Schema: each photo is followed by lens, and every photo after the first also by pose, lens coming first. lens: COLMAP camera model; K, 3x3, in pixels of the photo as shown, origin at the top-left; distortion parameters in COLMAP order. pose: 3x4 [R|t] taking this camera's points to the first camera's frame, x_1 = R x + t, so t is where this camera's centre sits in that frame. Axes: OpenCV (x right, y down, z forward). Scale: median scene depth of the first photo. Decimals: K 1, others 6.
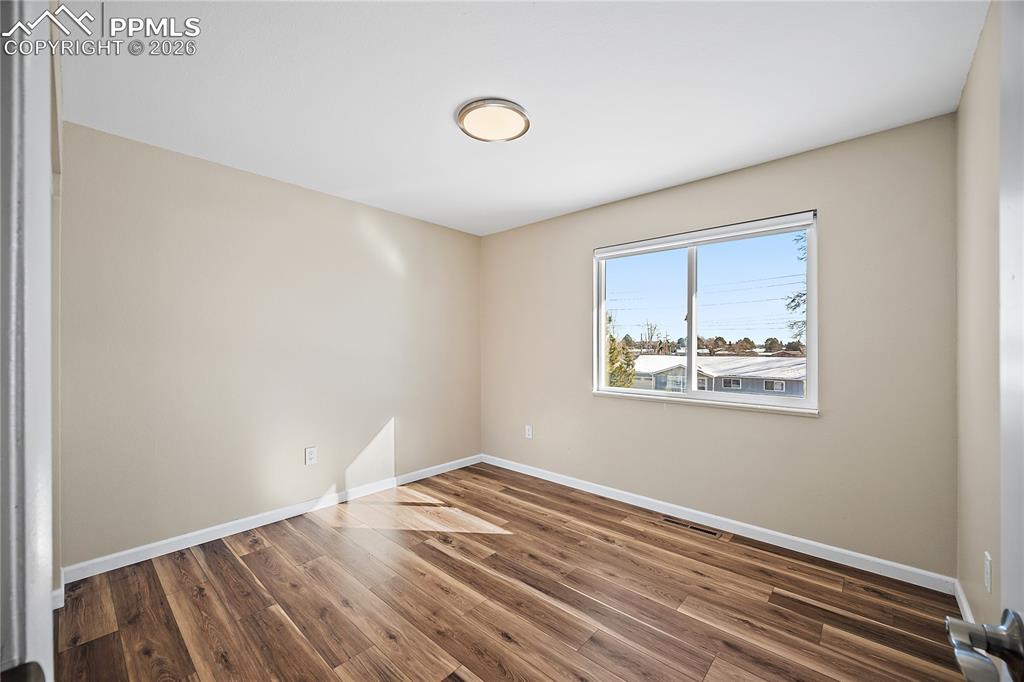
lens RADIAL K [[403.8, 0, 510.5], [0, 403.8, 342.5], [0, 0, 1]] dist [-0.000818, -0.000048]
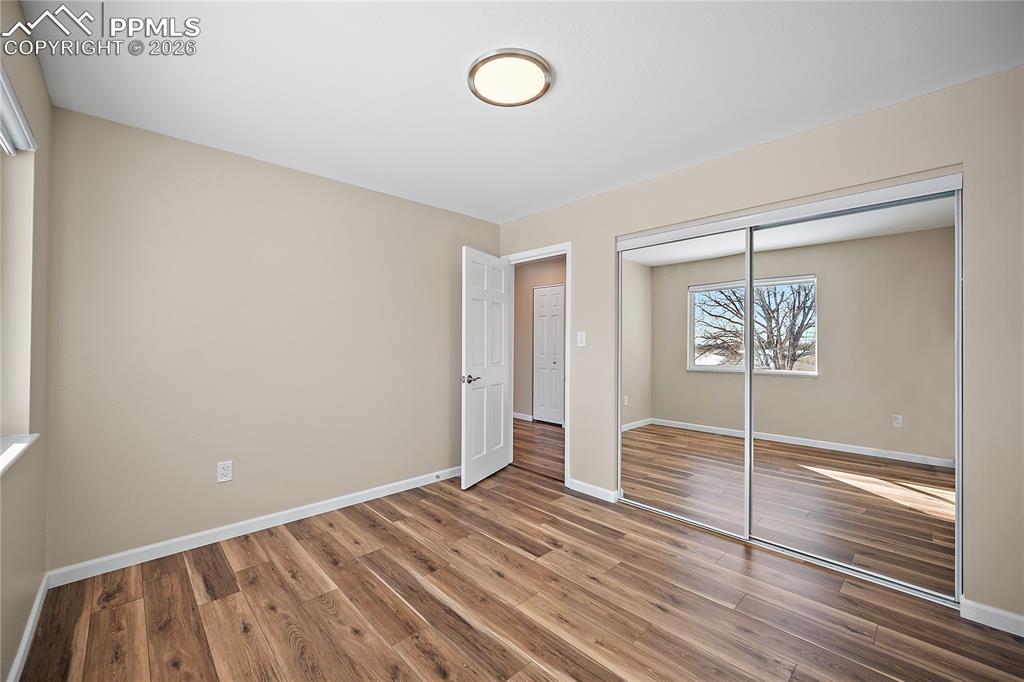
lens RADIAL K [[403.8, 0, 513.2], [0, 403.8, 341.6], [0, 0, 1]] dist [-0.000818, -0.000048]
pose [[-0.997174, -0.003716, 0.075030, -0.123371], [-0.003987, 0.999986, -0.003464, 0.014810], [-0.075016, -0.003754, -0.997175, 1.976167]]
